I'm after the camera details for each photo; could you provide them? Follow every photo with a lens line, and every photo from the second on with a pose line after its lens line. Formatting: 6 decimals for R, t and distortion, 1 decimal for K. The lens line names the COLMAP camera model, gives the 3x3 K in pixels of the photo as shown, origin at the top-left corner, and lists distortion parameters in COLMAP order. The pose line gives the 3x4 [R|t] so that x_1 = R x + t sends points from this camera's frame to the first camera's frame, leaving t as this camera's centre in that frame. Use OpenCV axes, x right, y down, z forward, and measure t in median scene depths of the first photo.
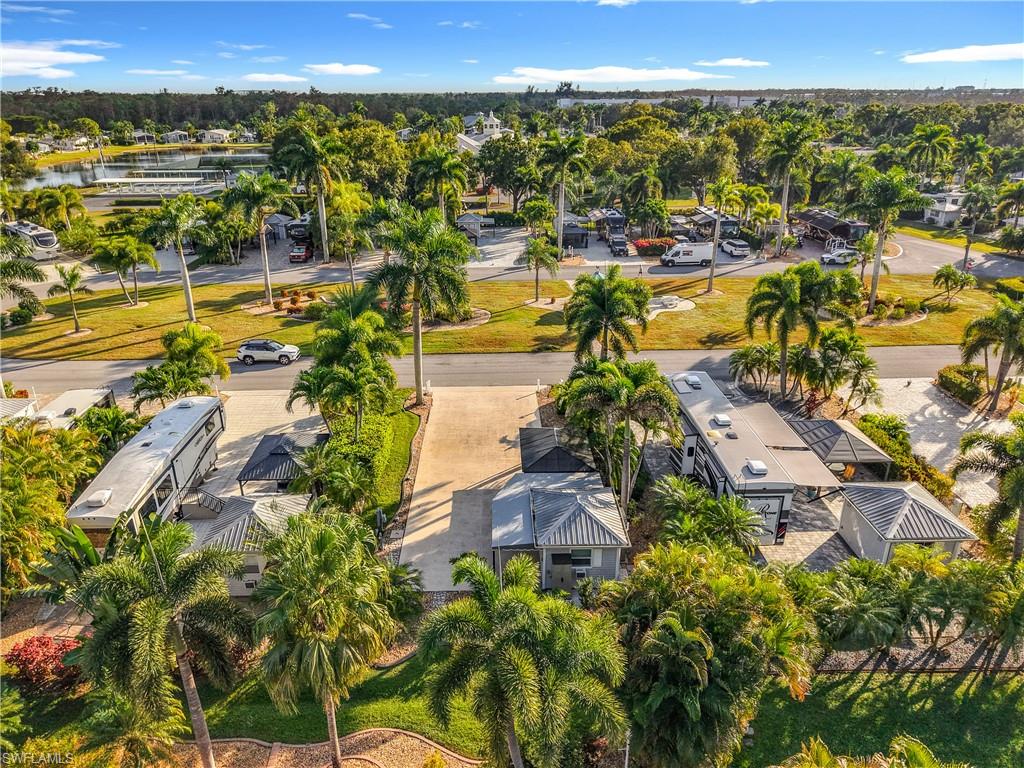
lens RADIAL K [[707.7, 0, 512.0], [0, 707.7, 384.0], [0, 0, 1]] dist [0.062543, -0.061505]
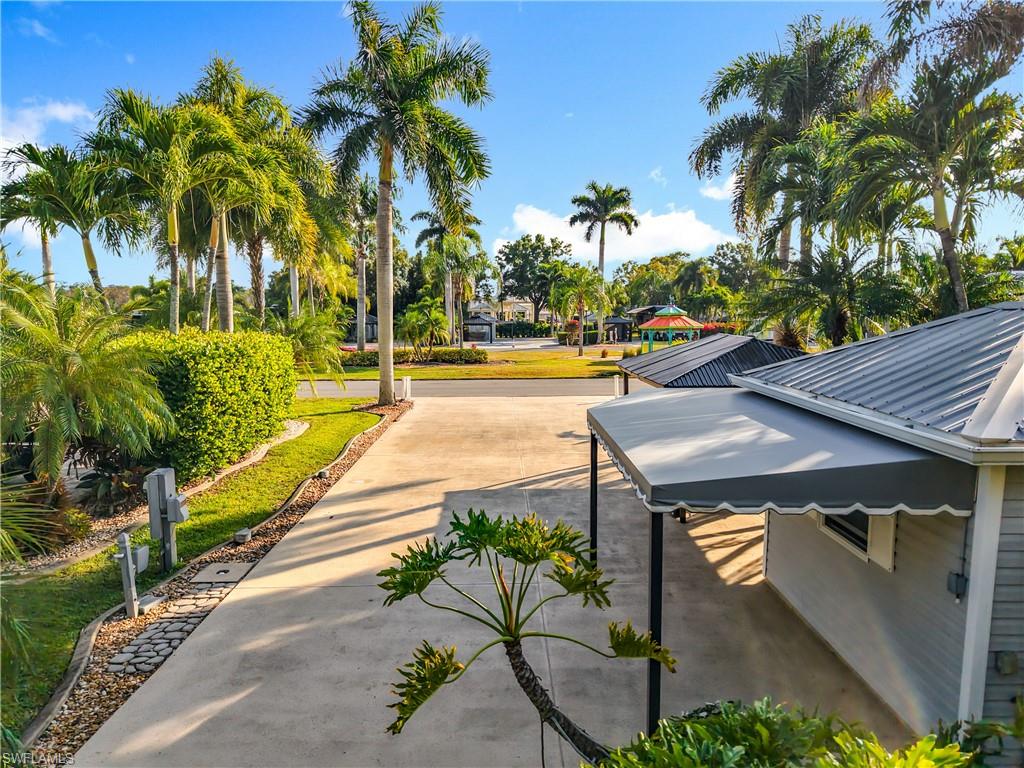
lens RADIAL K [[707.7, 0, 512.0], [0, 707.7, 384.0], [0, 0, 1]] dist [0.062543, -0.061505]
pose [[0.999952, 0.001461, -0.009690, -0.041270], [-0.004224, 0.956497, -0.291711, 0.180803], [0.008842, 0.291738, 0.956457, 0.590028]]
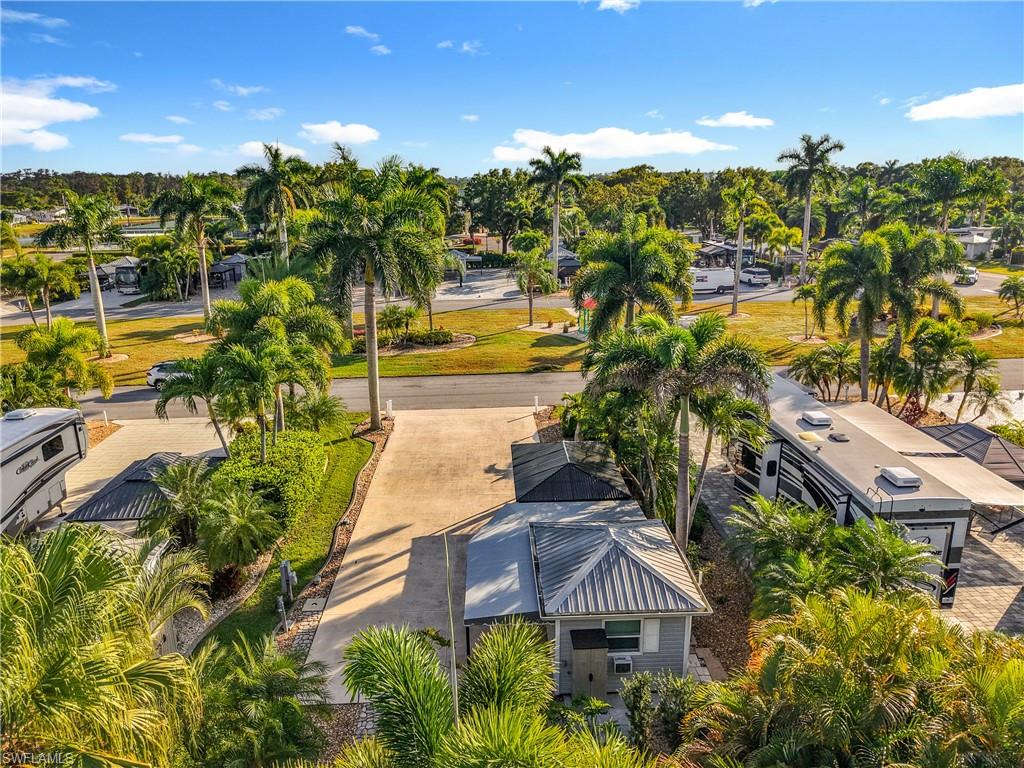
lens RADIAL K [[712.8, 0, 511.5], [0, 712.8, 376.6], [0, 0, 1]] dist [0.010647, 0.000939]
pose [[0.999824, -0.016120, 0.009607, 0.004975], [0.017186, 0.992164, -0.123752, 0.077595], [-0.007537, 0.123895, 0.992267, 0.294419]]
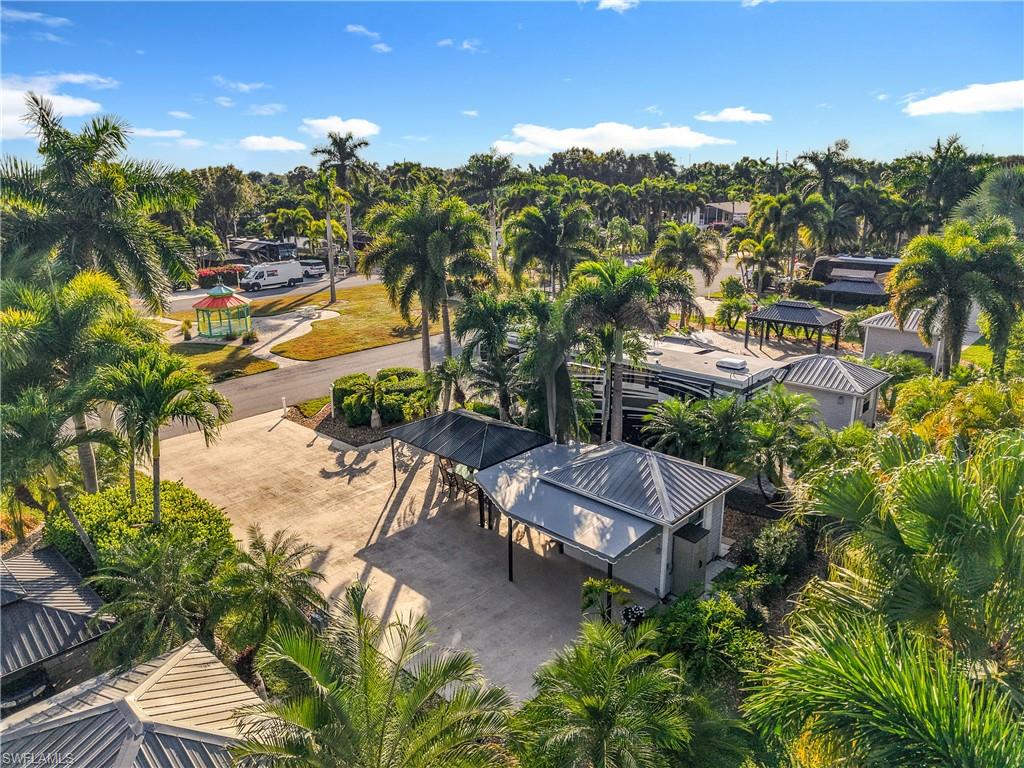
lens RADIAL K [[712.8, 0, 511.5], [0, 712.8, 376.6], [0, 0, 1]] dist [0.010647, 0.000939]
pose [[0.700650, -0.200135, 0.684862, -0.319773], [0.284941, 0.958477, -0.011417, 0.051018], [-0.654140, 0.203145, 0.728583, 0.425433]]
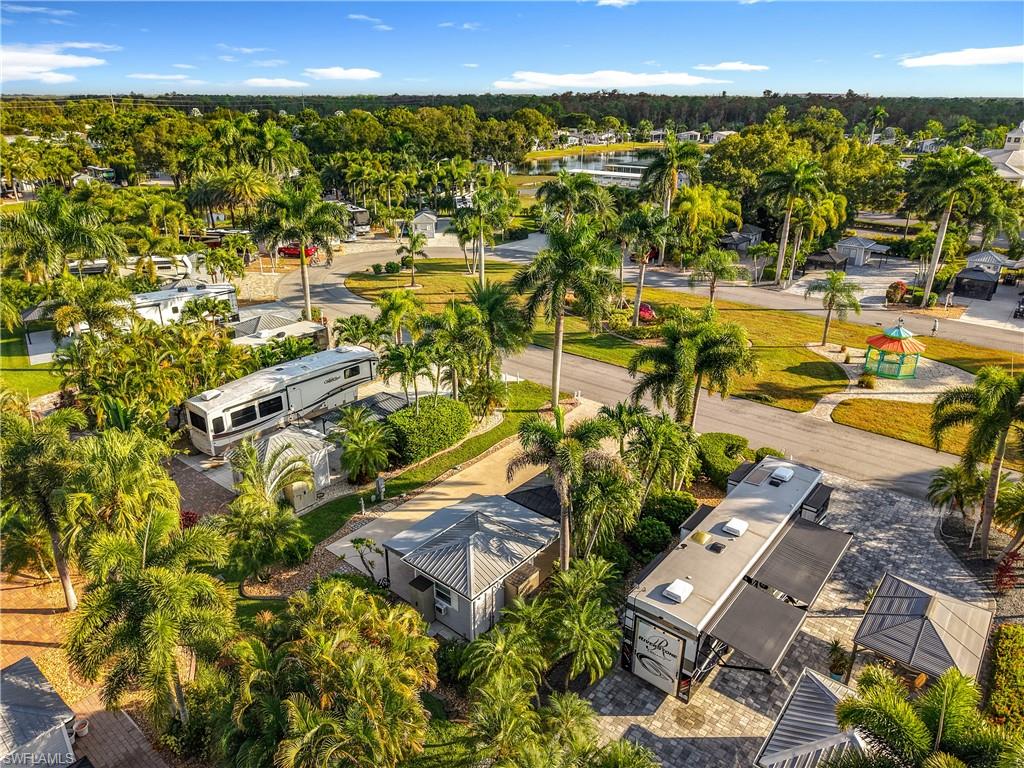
lens RADIAL K [[709.4, 0, 523.8], [0, 709.4, 389.3], [0, 0, 1]] dist [0.022379, -0.001839]
pose [[0.762148, 0.262114, -0.591968, 0.472184], [-0.259888, 0.961335, 0.091064, -0.089113], [0.592949, 0.084441, 0.800800, 0.204618]]
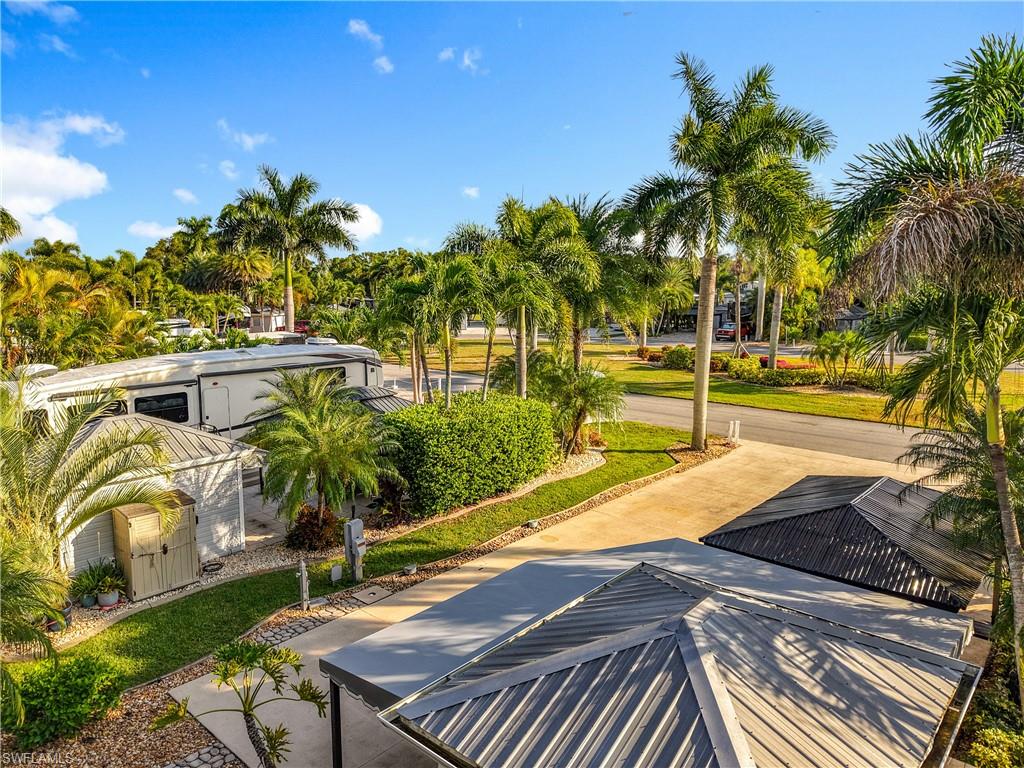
lens RADIAL K [[708.8, 0, 510.4], [0, 708.8, 389.9], [0, 0, 1]] dist [0.010710, 0.000434]
pose [[0.731256, 0.112220, -0.672809, 0.138376], [-0.265514, 0.955408, -0.129223, 0.104190], [0.628305, 0.273135, 0.728444, 0.579863]]
